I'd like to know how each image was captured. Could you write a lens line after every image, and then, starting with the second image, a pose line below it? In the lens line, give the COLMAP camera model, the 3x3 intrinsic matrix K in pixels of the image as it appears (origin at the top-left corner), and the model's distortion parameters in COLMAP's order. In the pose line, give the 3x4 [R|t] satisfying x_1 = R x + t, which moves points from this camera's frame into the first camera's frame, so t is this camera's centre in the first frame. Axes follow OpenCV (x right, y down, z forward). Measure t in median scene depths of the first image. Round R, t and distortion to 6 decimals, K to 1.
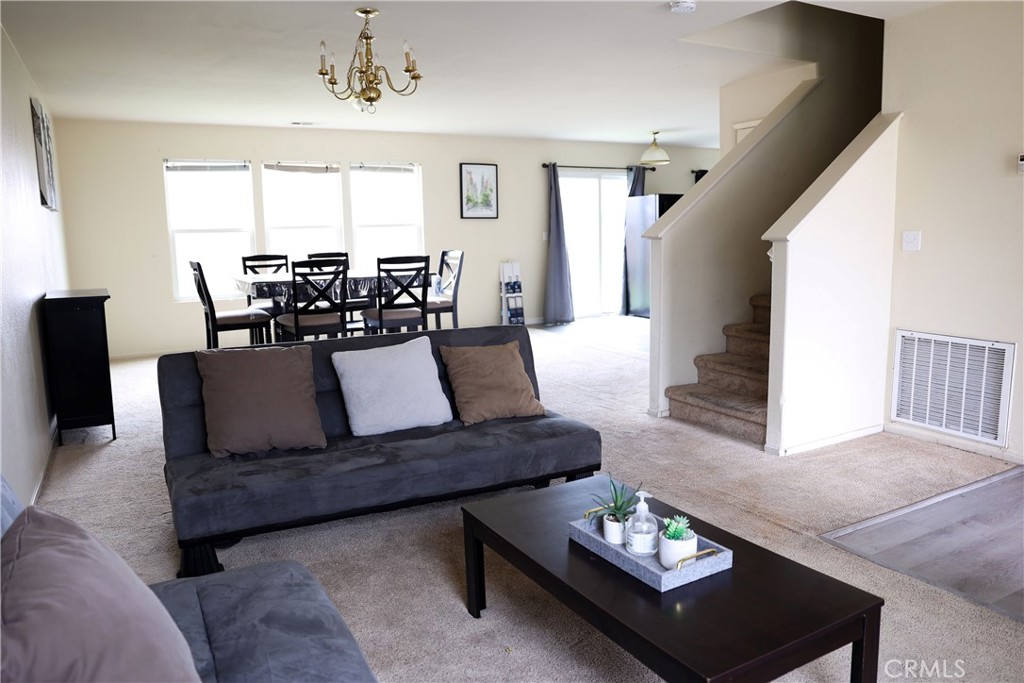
lens RADIAL K [[731.5, 0, 513.8], [0, 731.5, 341.1], [0, 0, 1]] dist [0.006921, 0.008758]
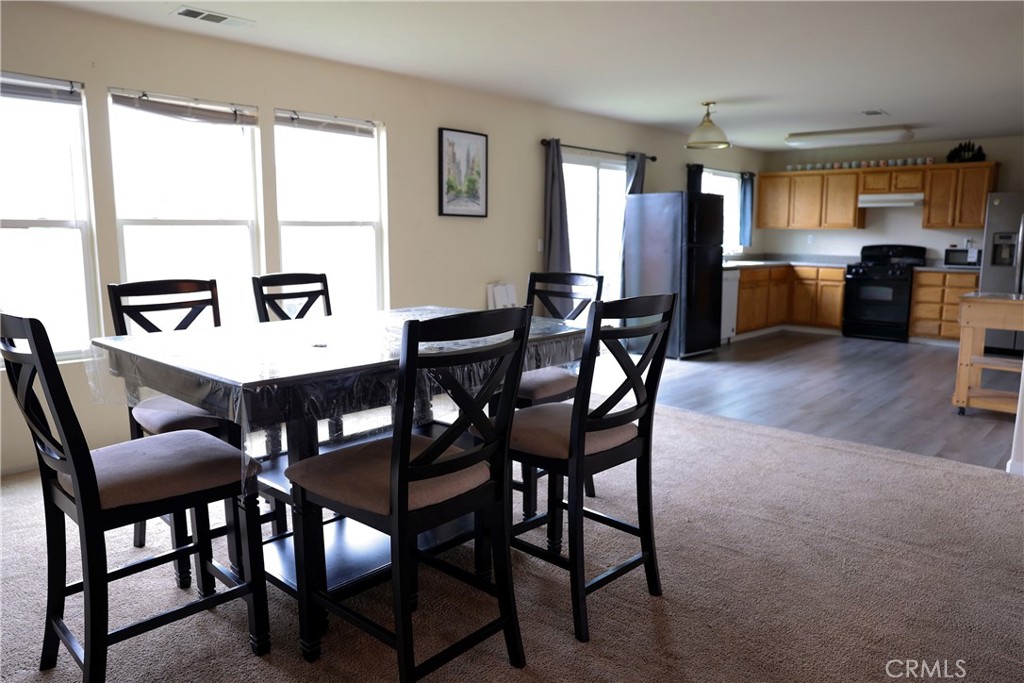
lens RADIAL K [[731.5, 0, 530.2], [0, 731.5, 331.2], [0, 0, 1]] dist [0.006921, 0.008758]
pose [[0.952222, -0.020776, 0.304699, -0.192331], [0.028175, 0.999405, -0.019907, -0.052790], [-0.304105, 0.027541, 0.952240, 0.375792]]
